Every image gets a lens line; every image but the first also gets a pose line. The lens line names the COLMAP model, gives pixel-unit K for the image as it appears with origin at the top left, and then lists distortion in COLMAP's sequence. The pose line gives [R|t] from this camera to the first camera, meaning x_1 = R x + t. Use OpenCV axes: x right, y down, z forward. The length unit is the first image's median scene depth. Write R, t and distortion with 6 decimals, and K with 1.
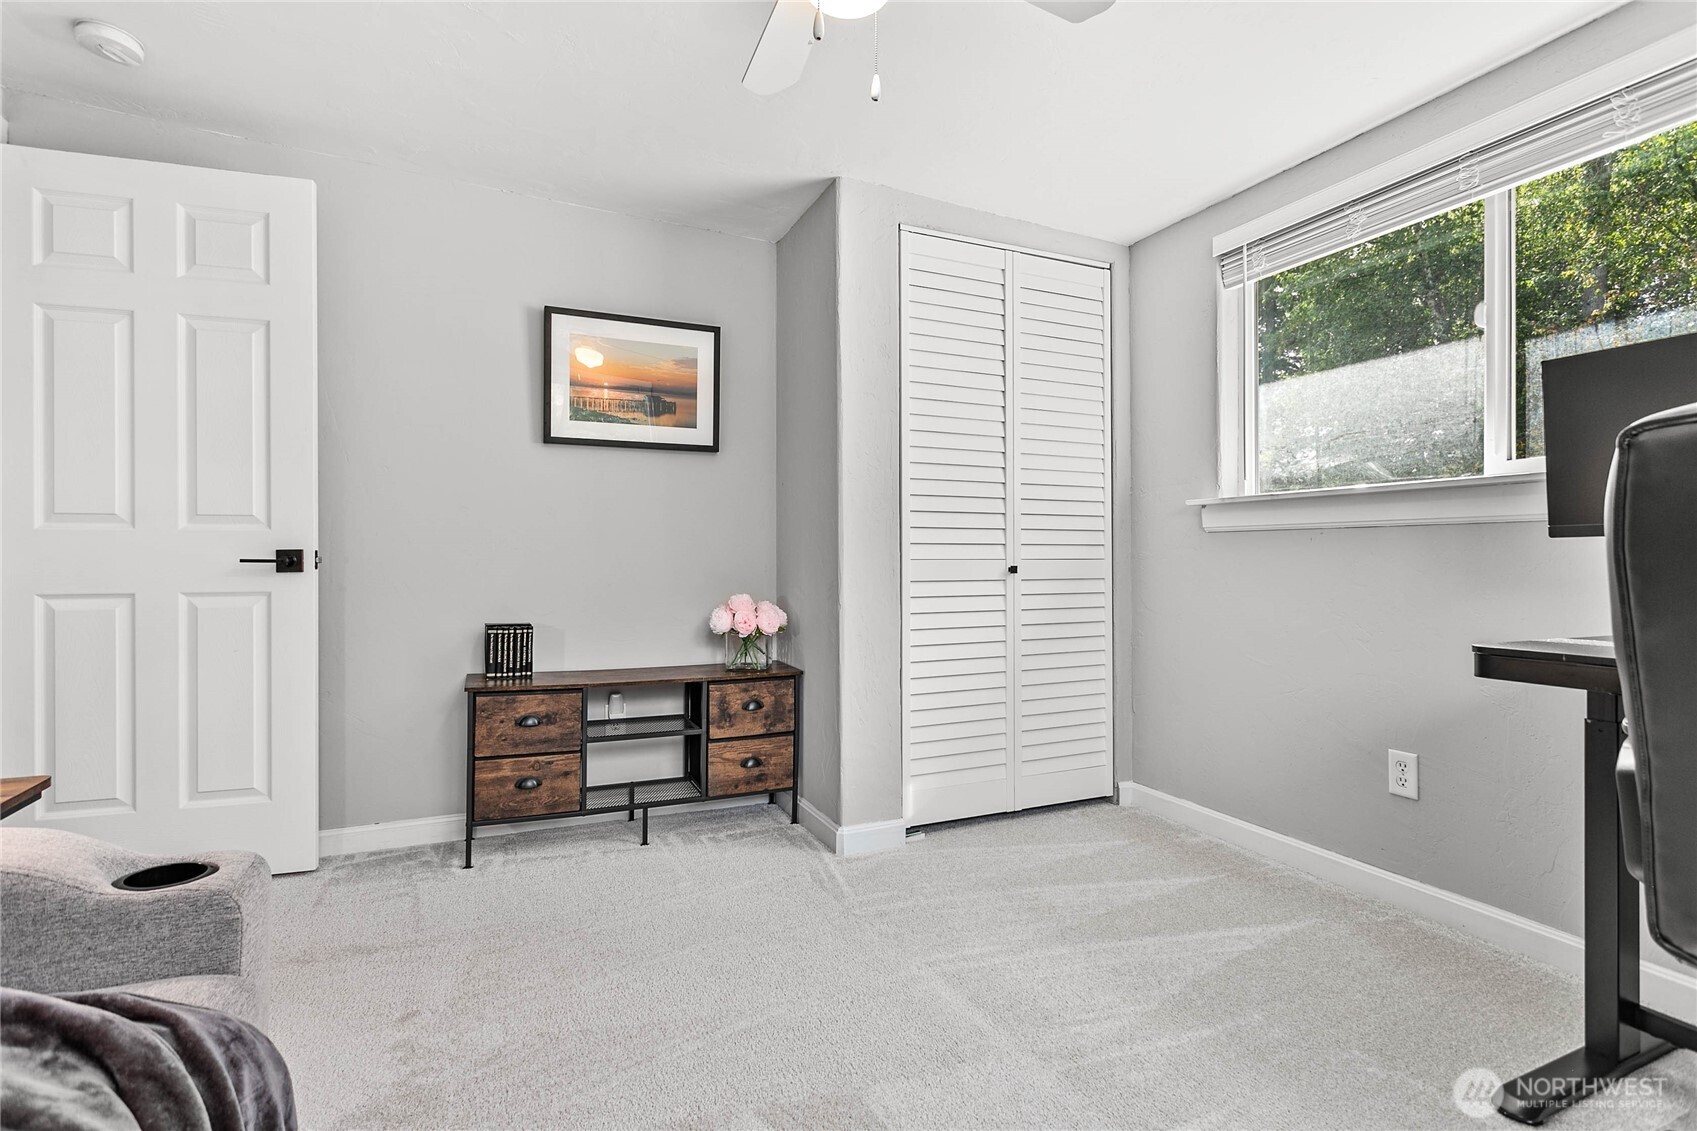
lens RADIAL K [[803.8, 0, 848.2], [0, 803.8, 555.1], [0, 0, 1]] dist [0.000217, -0.000829]
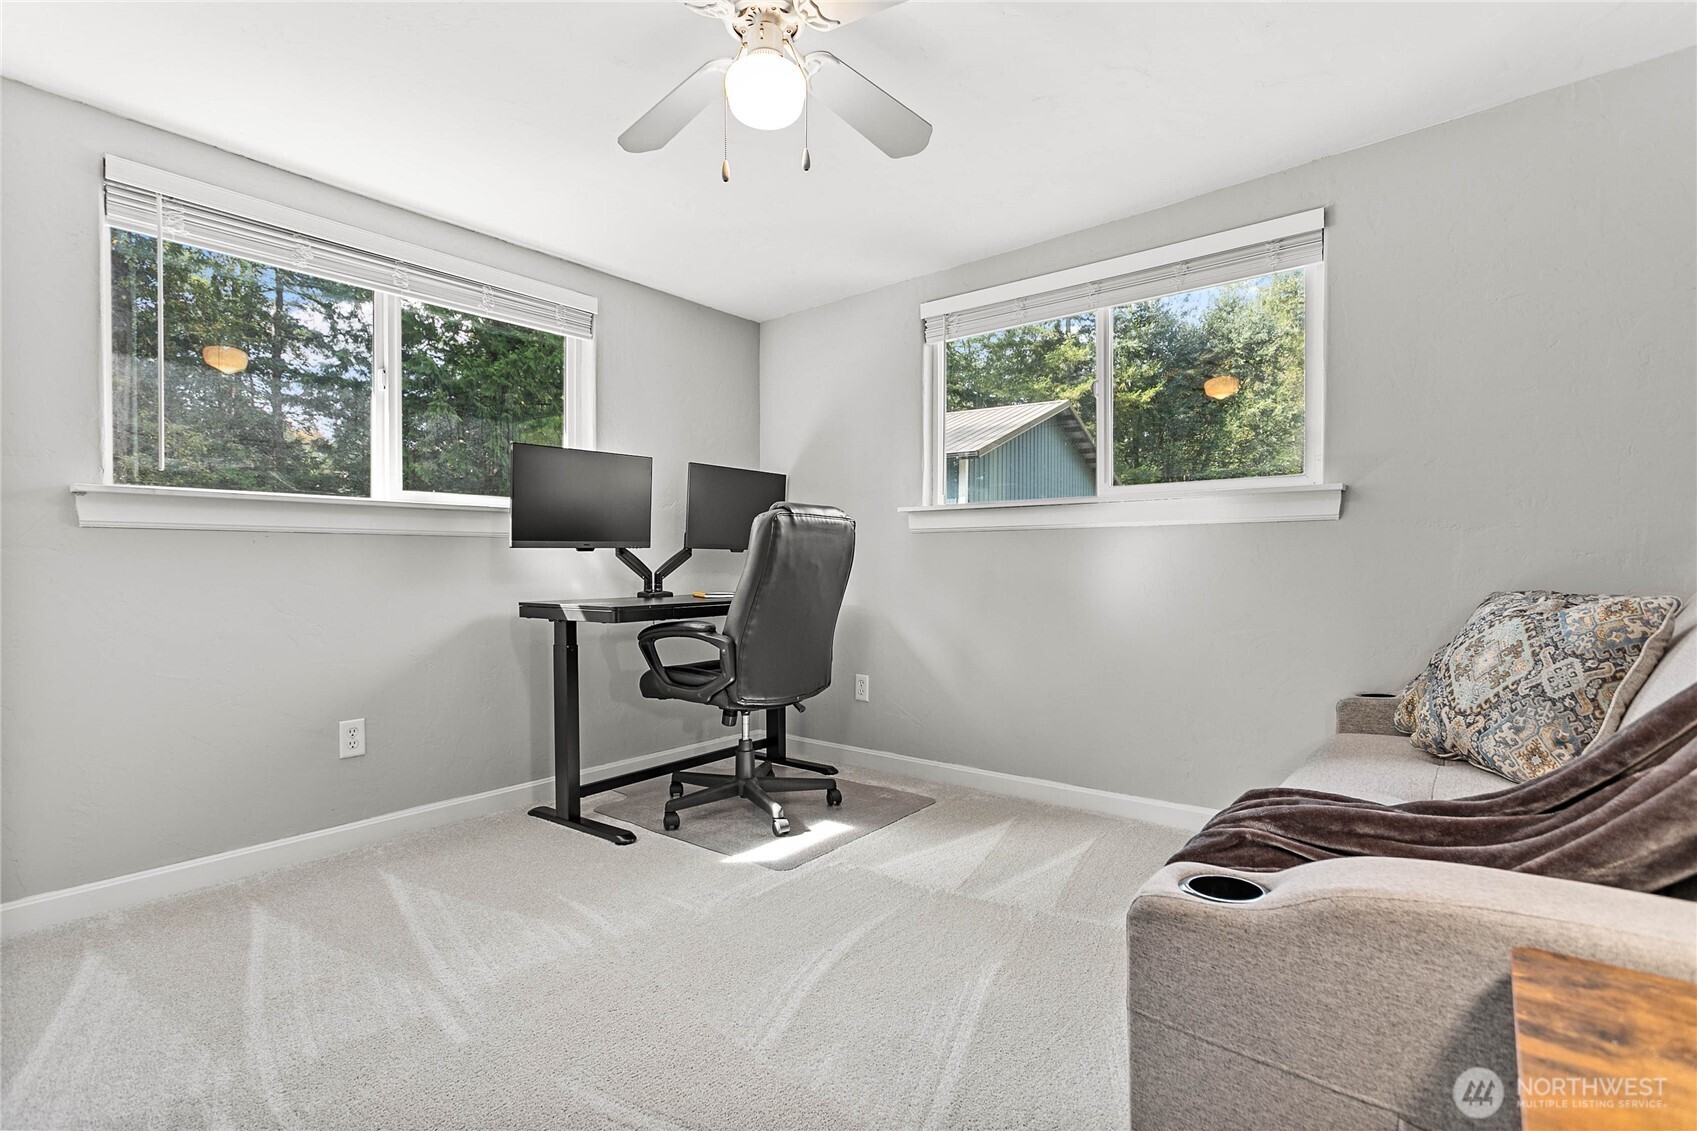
lens RADIAL K [[803.8, 0, 847.7], [0, 803.8, 568.4], [0, 0, 1]] dist [0.000217, -0.000829]
pose [[-0.462163, -0.007710, 0.886762, -0.728682], [-0.001594, 0.999968, 0.007864, 0.005321], [-0.886794, 0.002221, -0.462160, 0.896813]]
